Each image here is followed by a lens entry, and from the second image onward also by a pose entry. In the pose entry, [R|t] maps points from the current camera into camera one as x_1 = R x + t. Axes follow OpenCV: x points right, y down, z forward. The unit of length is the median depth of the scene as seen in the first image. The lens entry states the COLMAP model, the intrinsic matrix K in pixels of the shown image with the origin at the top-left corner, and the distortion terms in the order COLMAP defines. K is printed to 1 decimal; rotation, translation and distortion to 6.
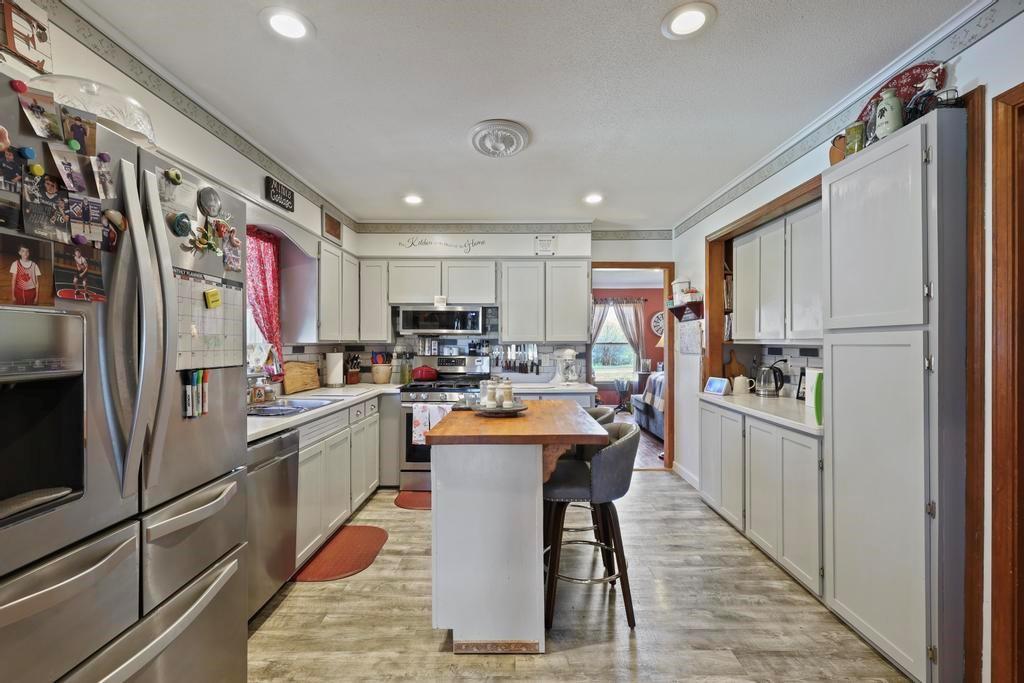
lens RADIAL K [[456.7, 0, 515.5], [0, 456.7, 342.4], [0, 0, 1]] dist [-0.000387, 0.000249]
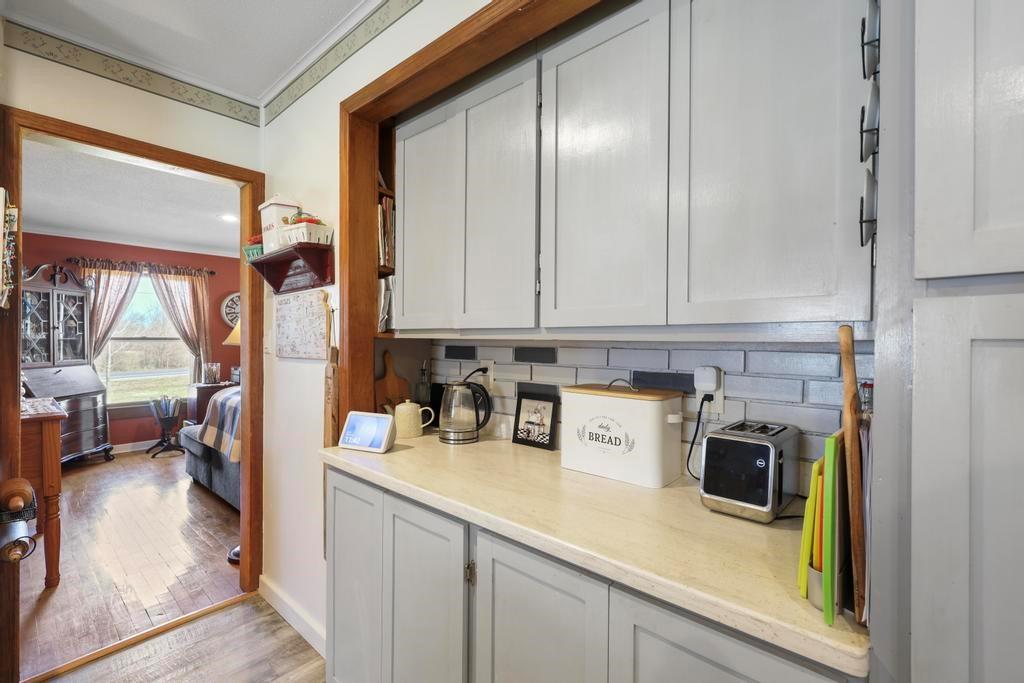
lens RADIAL K [[456.7, 0, 513.8], [0, 456.7, 342.6], [0, 0, 1]] dist [-0.000387, 0.000249]
pose [[0.662003, 0.002029, 0.749499, 0.182388], [-0.006863, 0.999971, 0.003354, 0.004544], [-0.749470, -0.007364, 0.661997, 0.546436]]
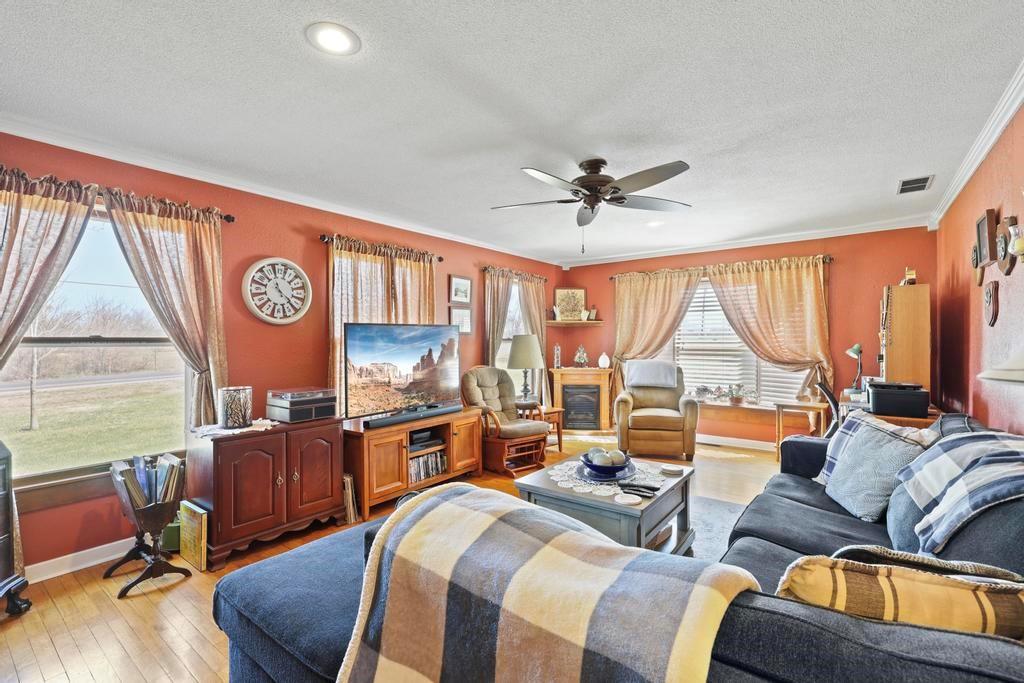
lens RADIAL K [[456.7, 0, 515.0], [0, 456.7, 341.0], [0, 0, 1]] dist [-0.000387, 0.000249]
pose [[0.598732, 0.000671, 0.800949, 0.298832], [-0.001924, 0.999998, 0.000601, 0.004538], [-0.800947, -0.001901, 0.598732, 1.352182]]
